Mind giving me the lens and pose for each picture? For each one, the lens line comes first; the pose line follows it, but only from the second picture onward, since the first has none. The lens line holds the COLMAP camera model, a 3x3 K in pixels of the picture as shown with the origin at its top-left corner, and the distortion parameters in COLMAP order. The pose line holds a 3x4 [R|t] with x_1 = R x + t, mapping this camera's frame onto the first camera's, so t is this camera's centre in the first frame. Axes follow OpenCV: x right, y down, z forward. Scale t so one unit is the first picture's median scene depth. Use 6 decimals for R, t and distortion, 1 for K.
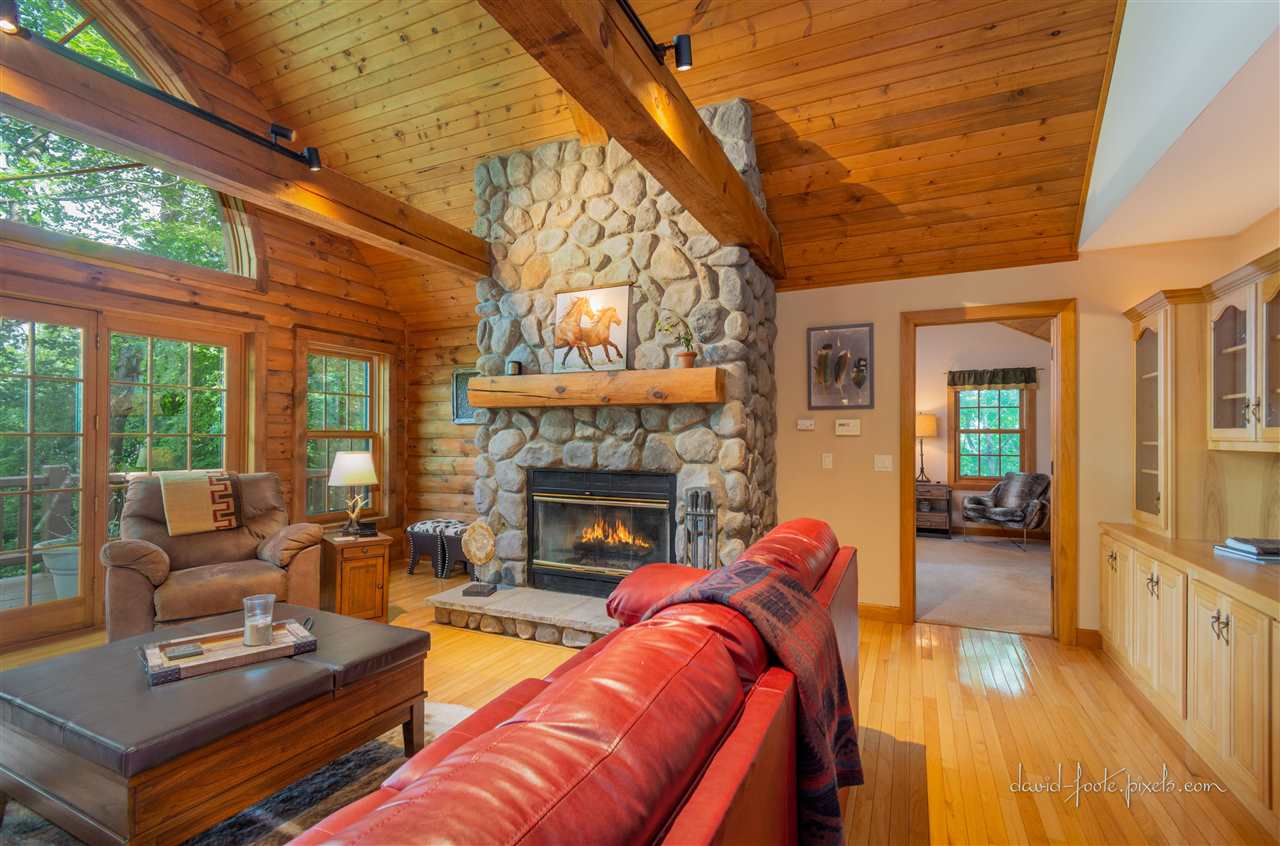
lens RADIAL K [[576.8, 0, 642.0], [0, 576.8, 432.0], [0, 0, 1]] dist [0.002953, -0.000128]
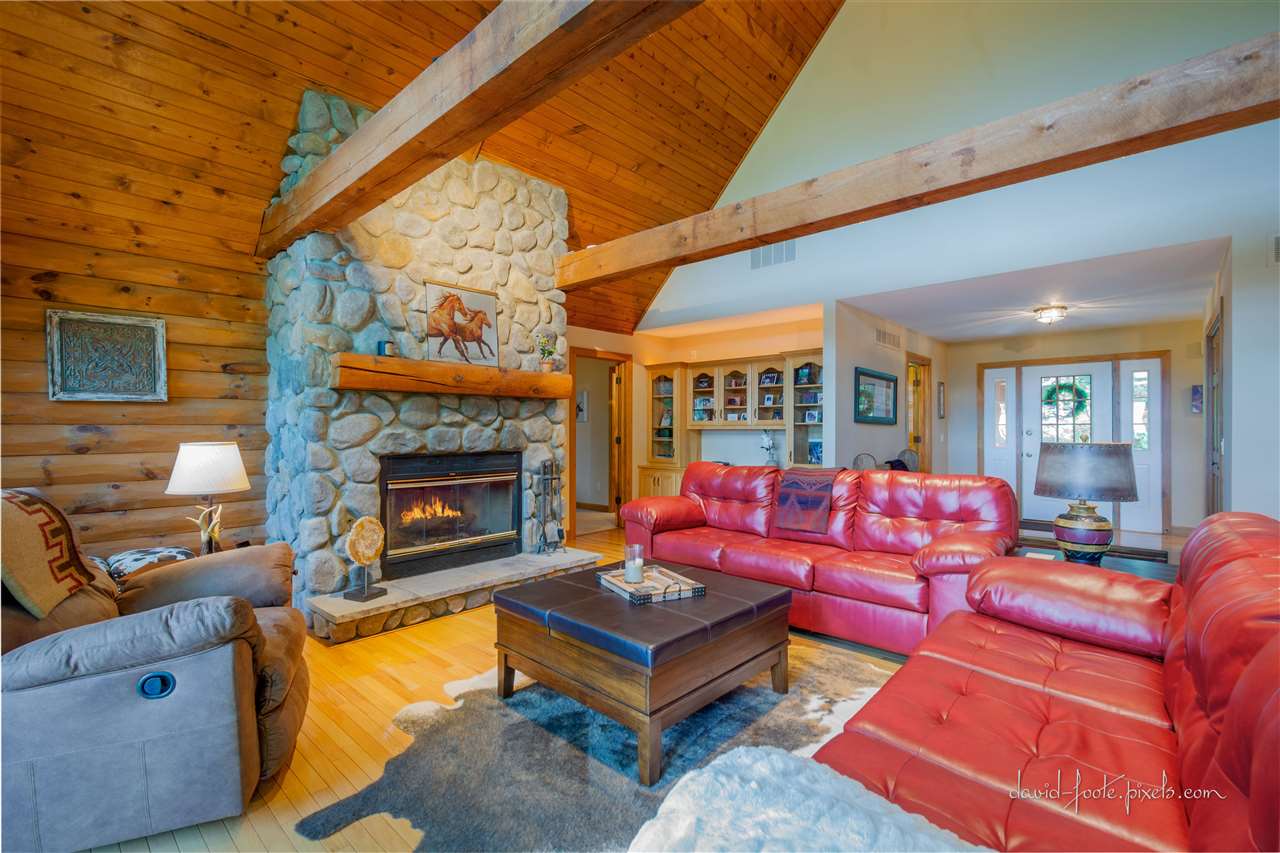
lens RADIAL K [[576.8, 0, 639.2], [0, 576.8, 428.4], [0, 0, 1]] dist [0.002953, -0.000128]
pose [[0.299740, -0.003303, 0.954015, -1.036456], [-0.006905, 0.999960, 0.005631, 0.011026], [-0.953996, -0.008275, 0.299705, 0.339667]]
